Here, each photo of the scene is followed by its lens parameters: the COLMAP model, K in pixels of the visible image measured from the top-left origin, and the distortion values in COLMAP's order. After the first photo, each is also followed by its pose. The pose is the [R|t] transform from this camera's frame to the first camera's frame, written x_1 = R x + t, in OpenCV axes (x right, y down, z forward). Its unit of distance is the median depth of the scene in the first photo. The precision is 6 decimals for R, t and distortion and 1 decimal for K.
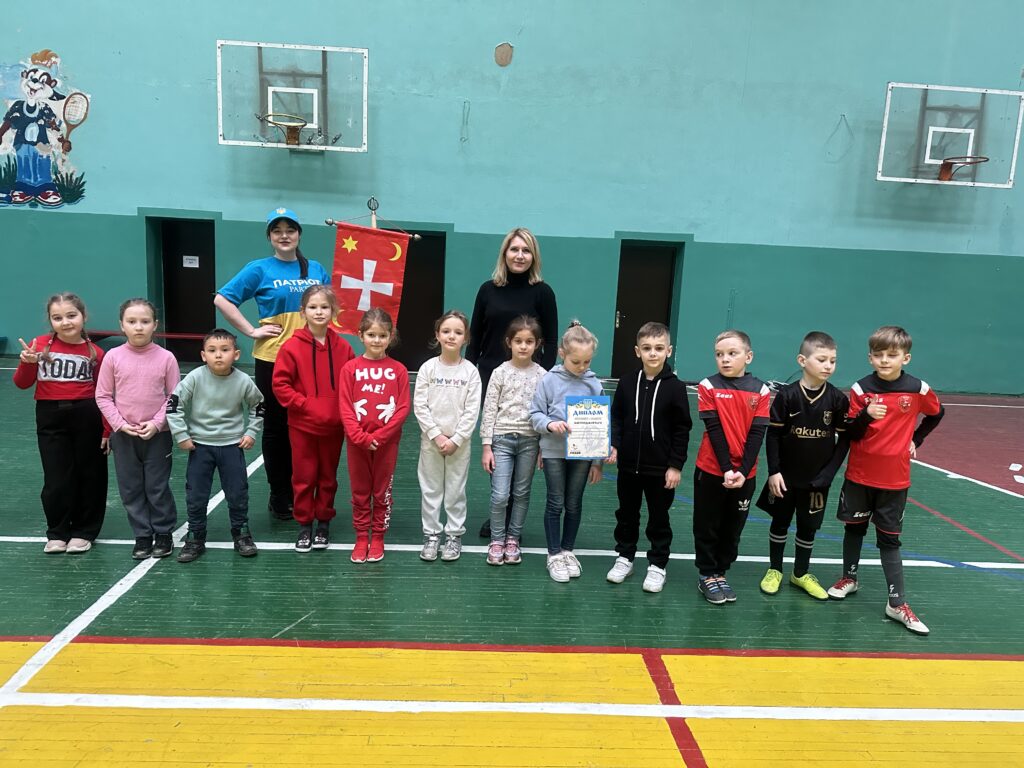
lens RADIAL K [[723.7, 0, 522.5], [0, 723.7, 384.8], [0, 0, 1]] dist [0.016835, -0.023901]
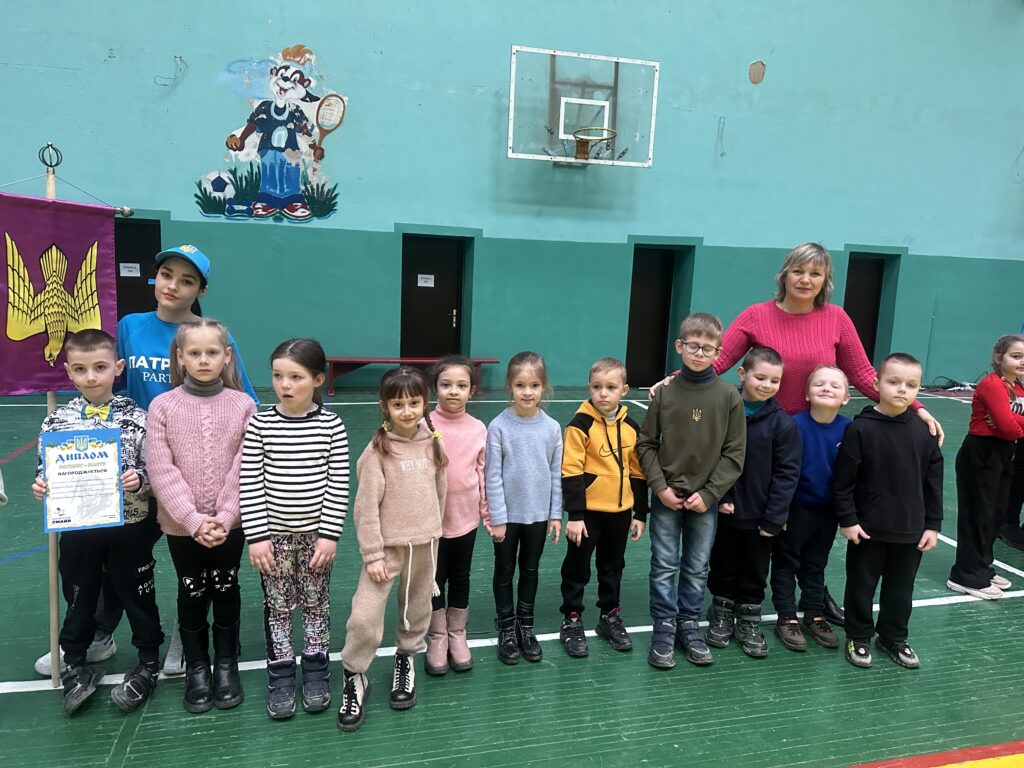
lens RADIAL K [[723.7, 0, 515.2], [0, 723.7, 378.2], [0, 0, 1]] dist [0.016835, -0.023901]
pose [[0.981152, -0.036788, 0.189701, -0.574962], [0.037898, 0.999279, -0.002225, -0.041508], [-0.189483, 0.009372, 0.981839, 0.079515]]
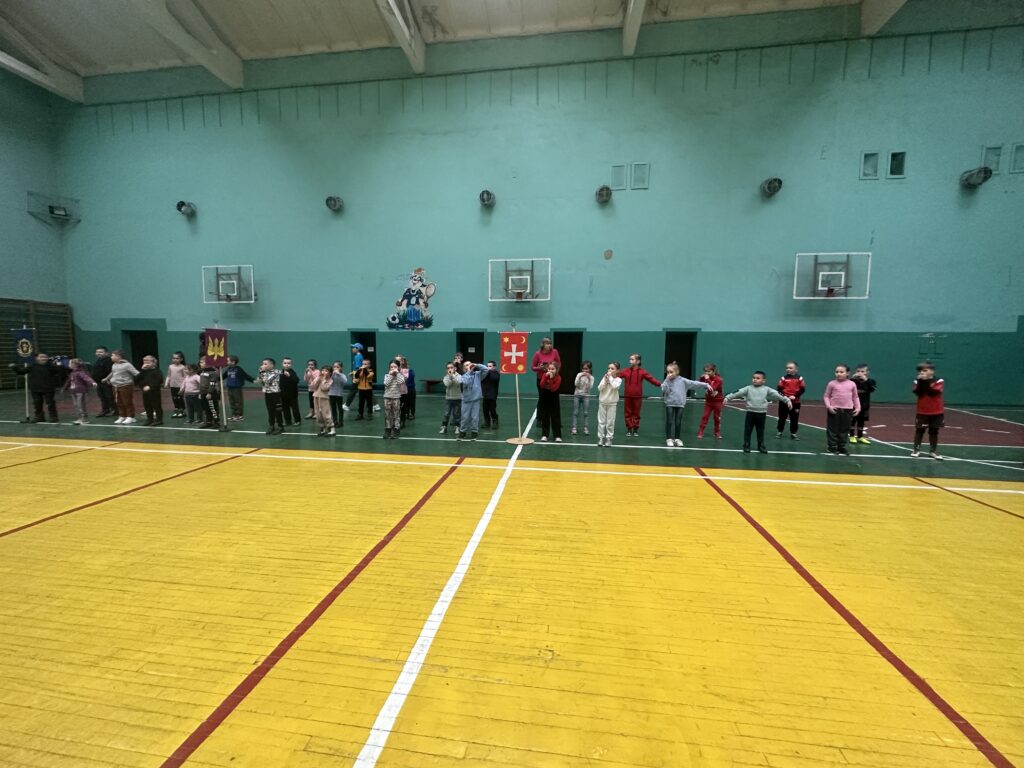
lens RADIAL K [[418.6, 0, 515.4], [0, 418.6, 377.6], [0, 0, 1]] dist [0.000577, -0.000505]
pose [[0.982454, -0.024864, -0.184838, -0.079660], [0.007991, 0.995775, -0.091476, 0.046360], [0.186331, 0.088394, 0.978502, -0.305729]]
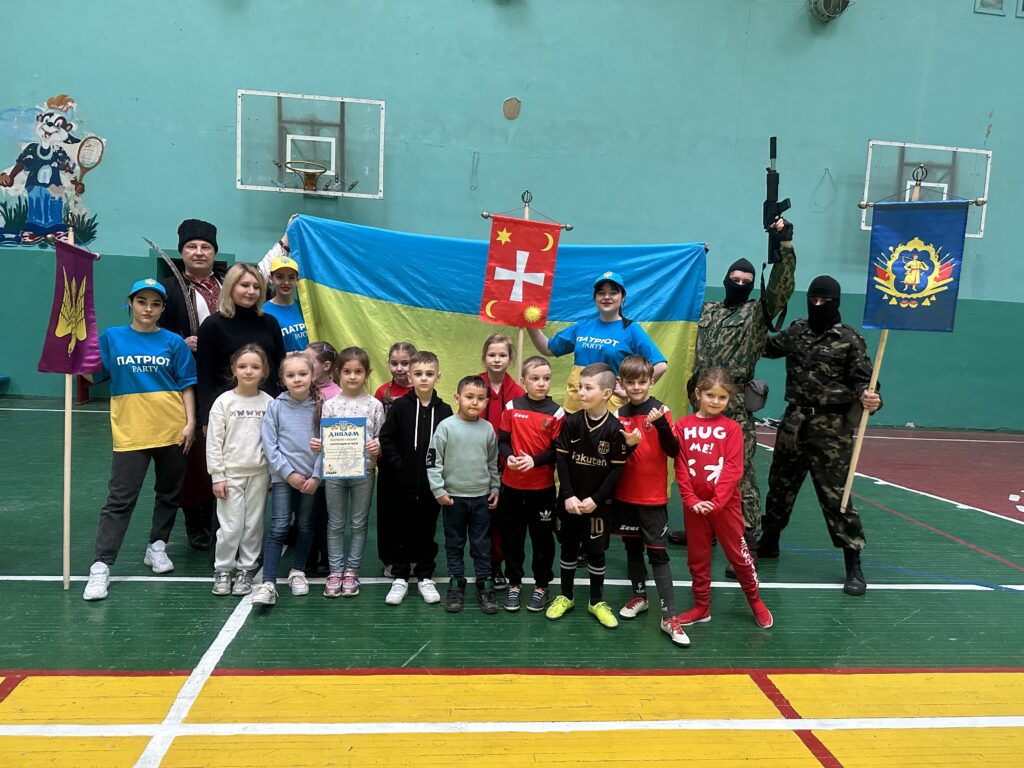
lens RADIAL K [[723.7, 0, 519.5], [0, 723.7, 380.4], [0, 0, 1]] dist [0.016835, -0.023901]
pose [[0.998384, -0.002068, 0.056799, -0.076231], [0.005313, 0.998358, -0.057037, -0.001518], [-0.056588, 0.057246, 0.996755, -0.025488]]
